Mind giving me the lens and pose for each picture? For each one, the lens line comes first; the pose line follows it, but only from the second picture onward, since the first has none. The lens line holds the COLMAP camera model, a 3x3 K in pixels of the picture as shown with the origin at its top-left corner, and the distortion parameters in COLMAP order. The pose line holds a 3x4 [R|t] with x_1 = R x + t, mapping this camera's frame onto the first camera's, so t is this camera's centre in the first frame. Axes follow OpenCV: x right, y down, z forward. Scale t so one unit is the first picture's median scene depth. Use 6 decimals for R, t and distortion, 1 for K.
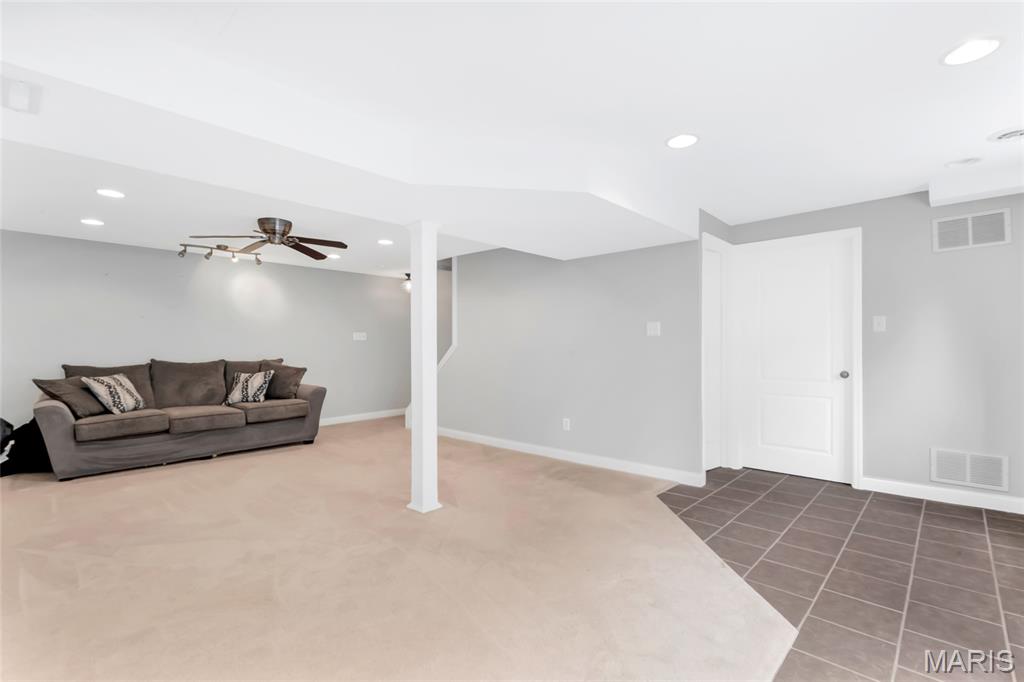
lens RADIAL K [[472.8, 0, 509.3], [0, 472.8, 342.8], [0, 0, 1]] dist [-0.002475, 0.000633]
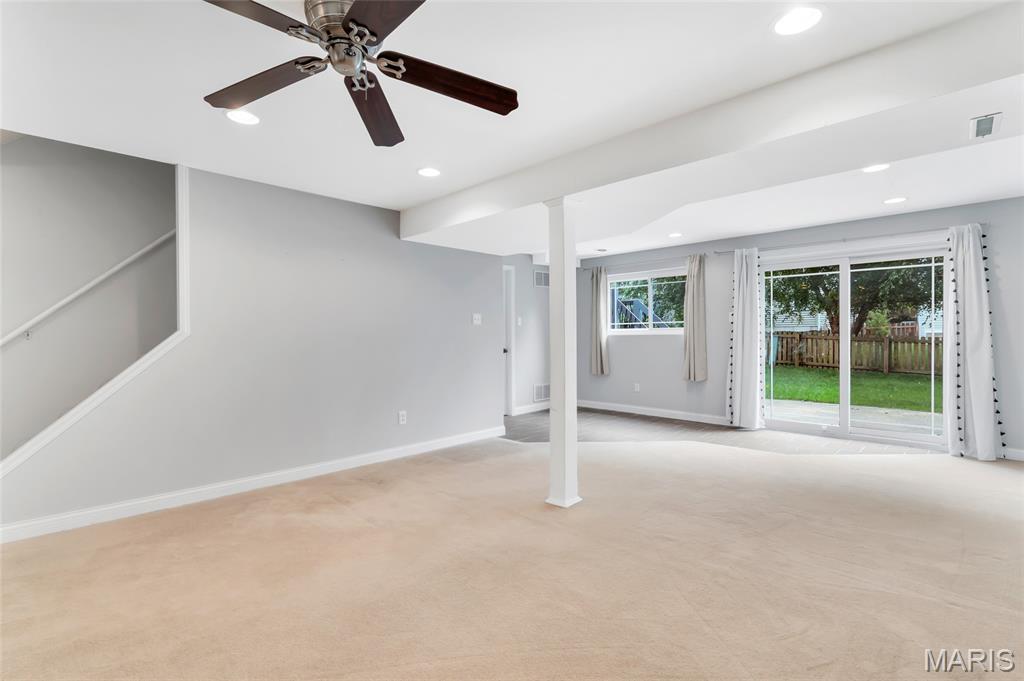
lens RADIAL K [[472.8, 0, 509.3], [0, 472.8, 342.3], [0, 0, 1]] dist [-0.002475, 0.000633]
pose [[0.030249, -0.009844, 0.999494, -0.919745], [0.002231, 0.999950, 0.009781, 0.018824], [-0.999540, 0.001934, 0.030269, 0.879974]]
